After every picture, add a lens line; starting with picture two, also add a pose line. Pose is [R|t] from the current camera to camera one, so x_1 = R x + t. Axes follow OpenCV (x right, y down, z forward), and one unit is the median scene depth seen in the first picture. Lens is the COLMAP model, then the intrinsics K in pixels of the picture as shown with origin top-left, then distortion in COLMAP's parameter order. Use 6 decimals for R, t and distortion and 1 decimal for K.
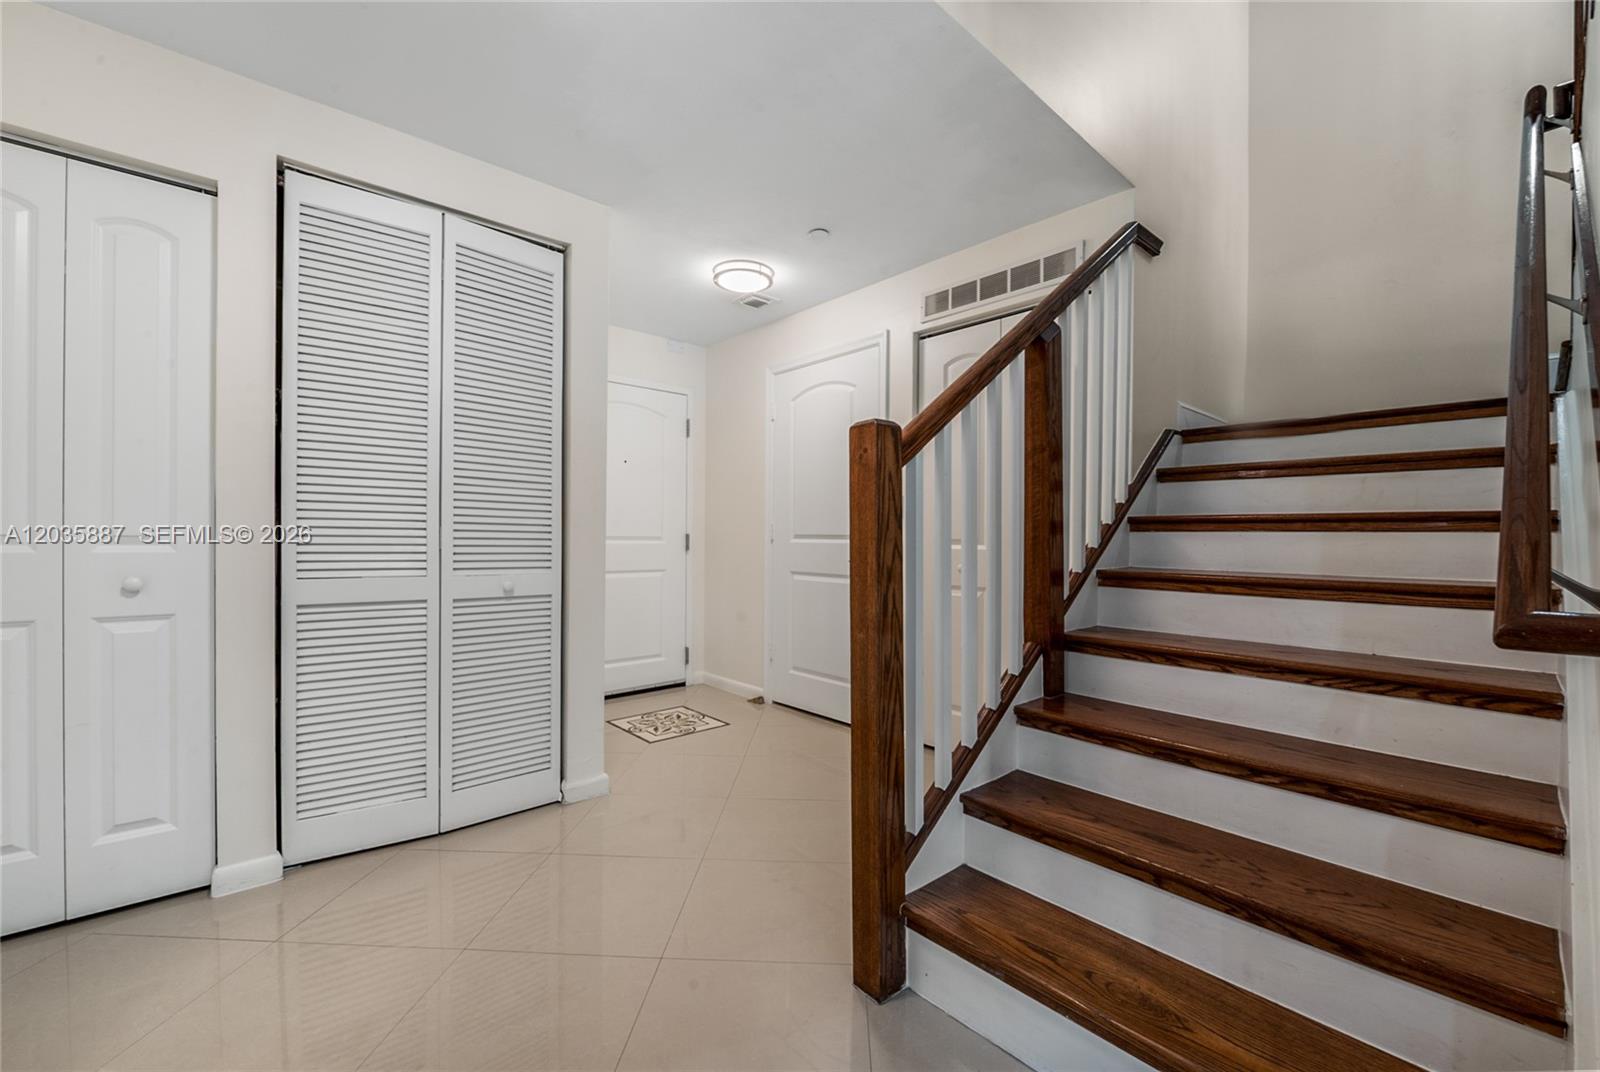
lens RADIAL K [[649.7, 0, 796.0], [0, 649.7, 541.3], [0, 0, 1]] dist [-0.010729, -0.000512]
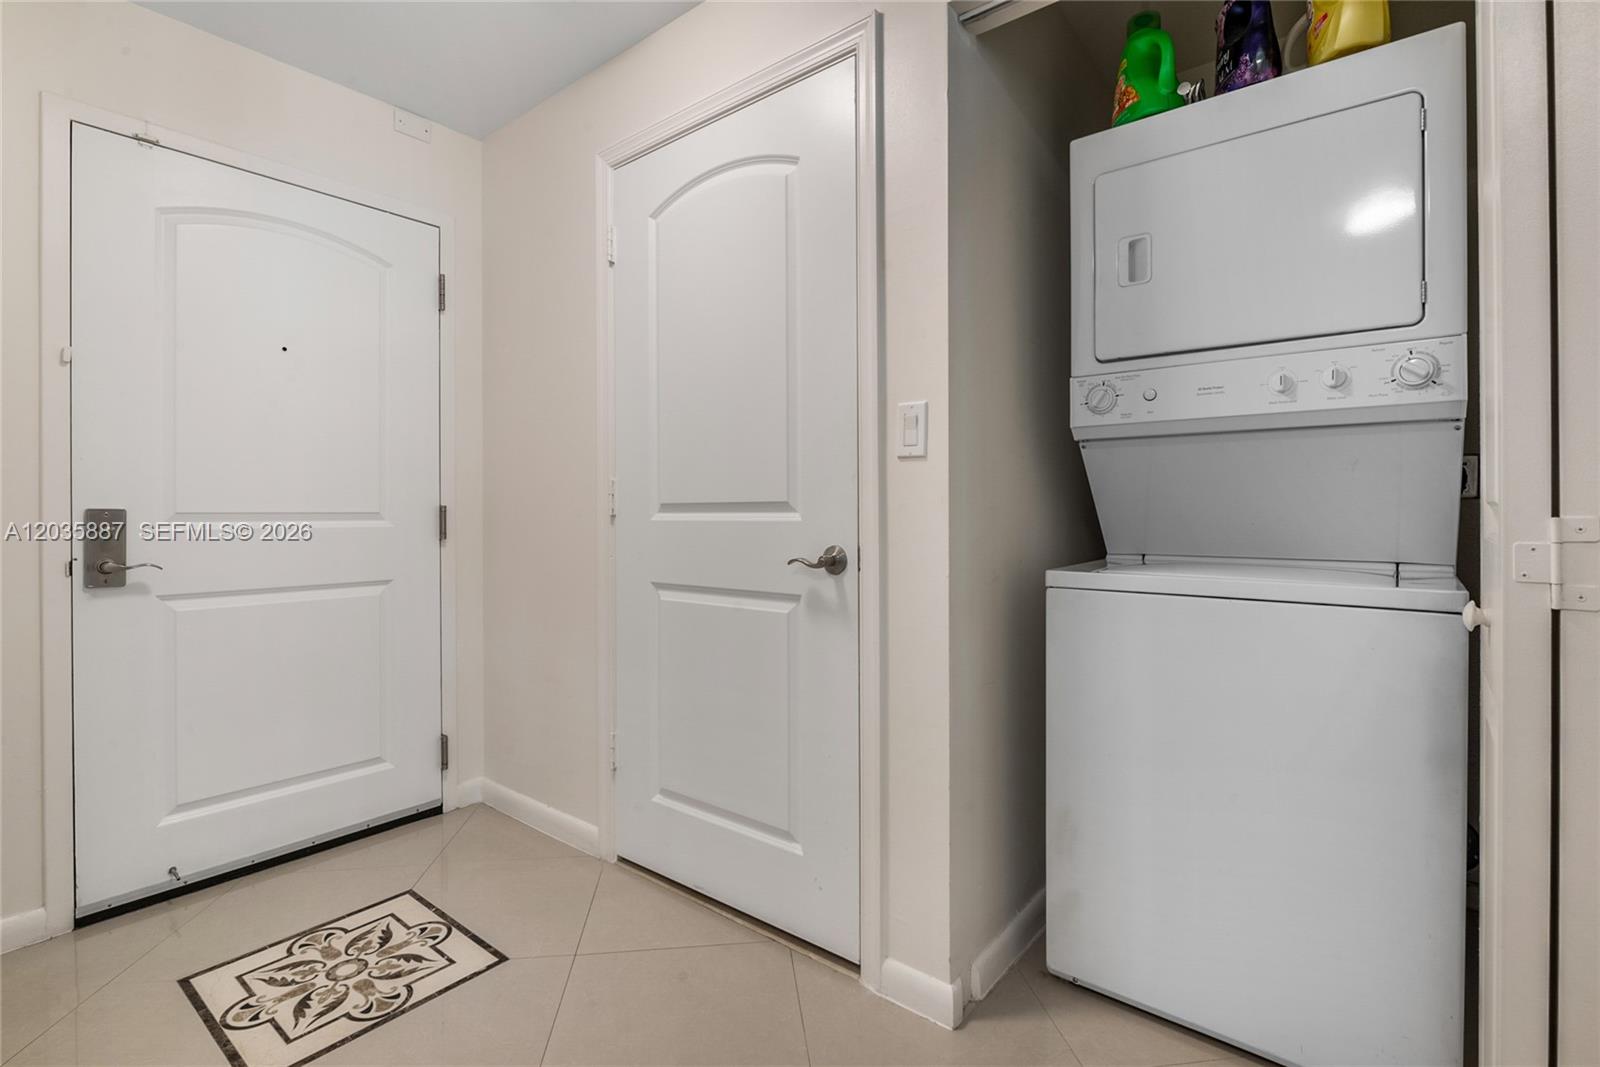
lens RADIAL K [[733.0, 0, 791.0], [0, 733.0, 523.5], [0, 0, 1]] dist [-0.006138, 0.000219]
pose [[0.986191, -0.012332, 0.165149, 0.002942], [0.011690, 0.999920, 0.004858, 0.002712], [-0.165196, -0.002860, 0.986257, 0.451030]]
